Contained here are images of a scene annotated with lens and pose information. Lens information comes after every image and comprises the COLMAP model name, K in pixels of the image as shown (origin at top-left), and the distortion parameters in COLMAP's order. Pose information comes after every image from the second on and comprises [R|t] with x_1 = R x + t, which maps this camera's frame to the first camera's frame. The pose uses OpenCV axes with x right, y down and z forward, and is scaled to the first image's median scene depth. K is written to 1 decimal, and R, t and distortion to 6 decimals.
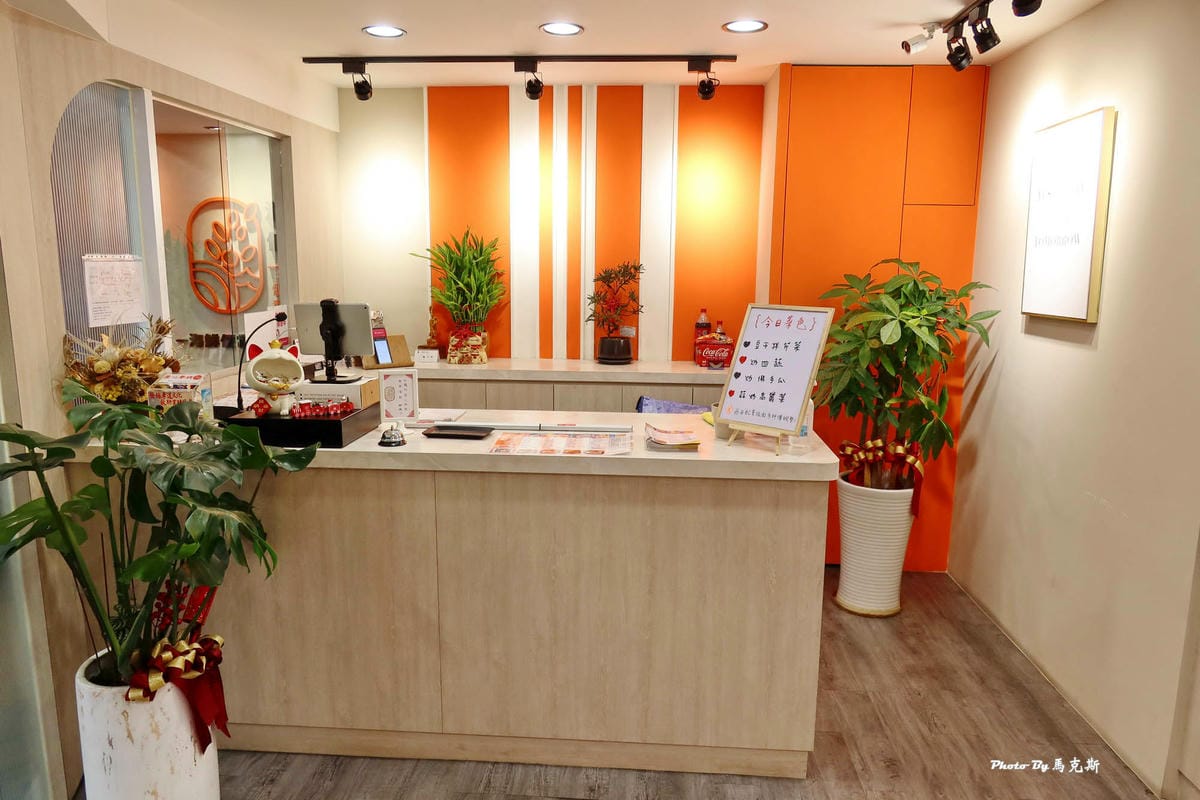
lens RADIAL K [[828.7, 0, 599.6], [0, 828.7, 400.0], [0, 0, 1]] dist [0.001907, 0.000254]
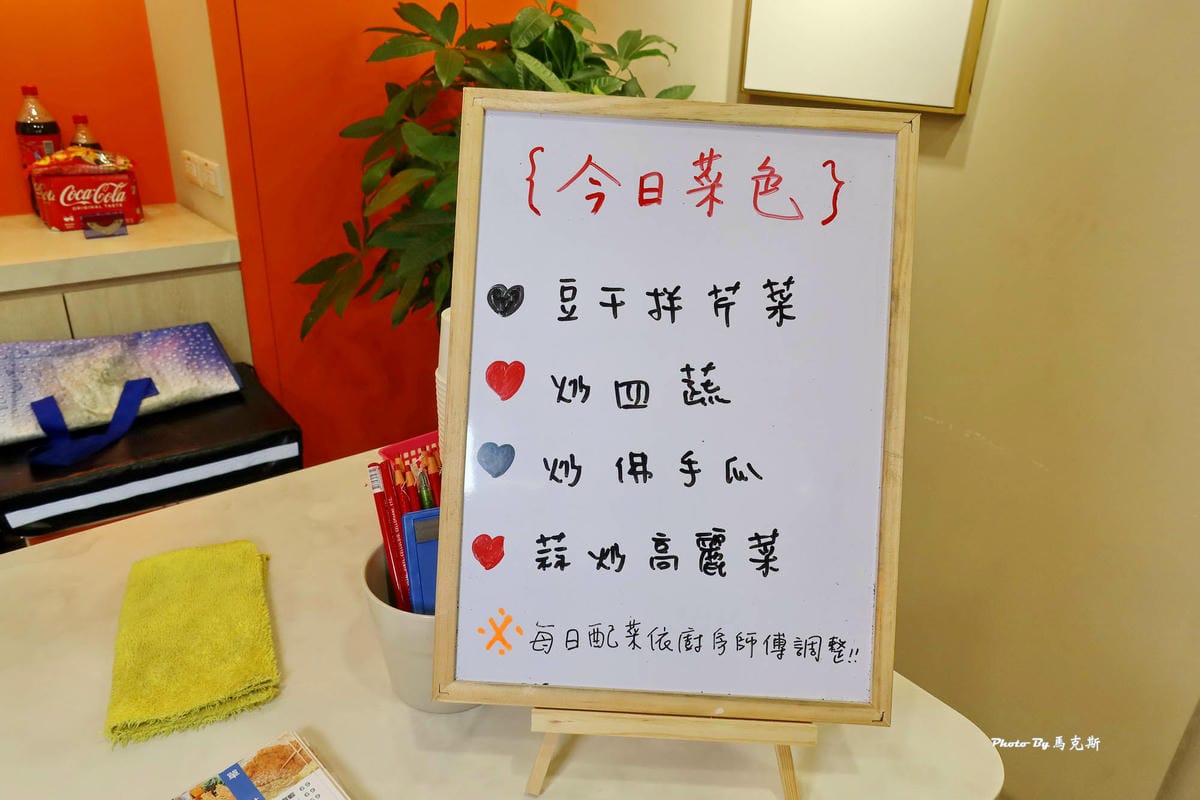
lens RADIAL K [[828.7, 0, 599.9], [0, 828.7, 402.0], [0, 0, 1]] dist [0.001907, 0.000254]
pose [[0.733762, -0.254771, 0.629829, 0.058201], [0.078148, 0.952525, 0.294260, -0.103777], [-0.674897, -0.166696, 0.718837, 0.842960]]
